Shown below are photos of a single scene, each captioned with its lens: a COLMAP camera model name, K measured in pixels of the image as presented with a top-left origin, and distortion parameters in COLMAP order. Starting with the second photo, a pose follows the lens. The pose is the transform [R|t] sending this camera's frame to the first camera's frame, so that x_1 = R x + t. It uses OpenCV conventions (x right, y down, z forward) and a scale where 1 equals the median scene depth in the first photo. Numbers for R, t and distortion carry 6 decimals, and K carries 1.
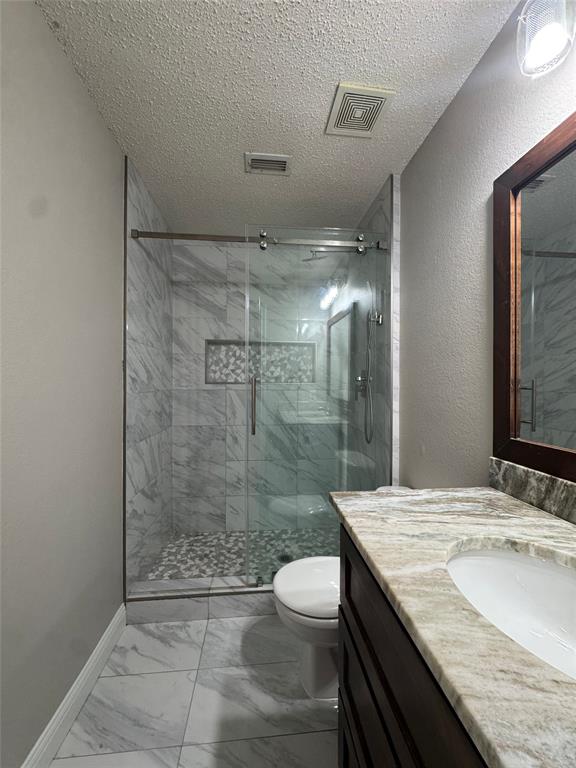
lens RADIAL K [[307.5, 0, 286.8], [0, 307.5, 384.4], [0, 0, 1]] dist [-0.005593, 0.001541]
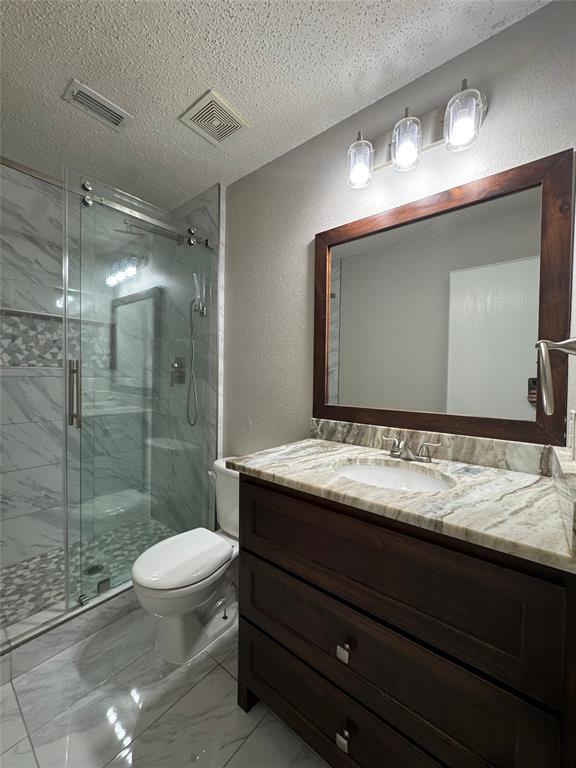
lens RADIAL K [[307.5, 0, 288.2], [0, 307.5, 384.7], [0, 0, 1]] dist [-0.005593, 0.001541]
pose [[0.702553, -0.013984, 0.711494, -0.288801], [-0.008650, 0.999565, 0.028188, 0.017365], [-0.711579, -0.025958, 0.702126, 0.014113]]
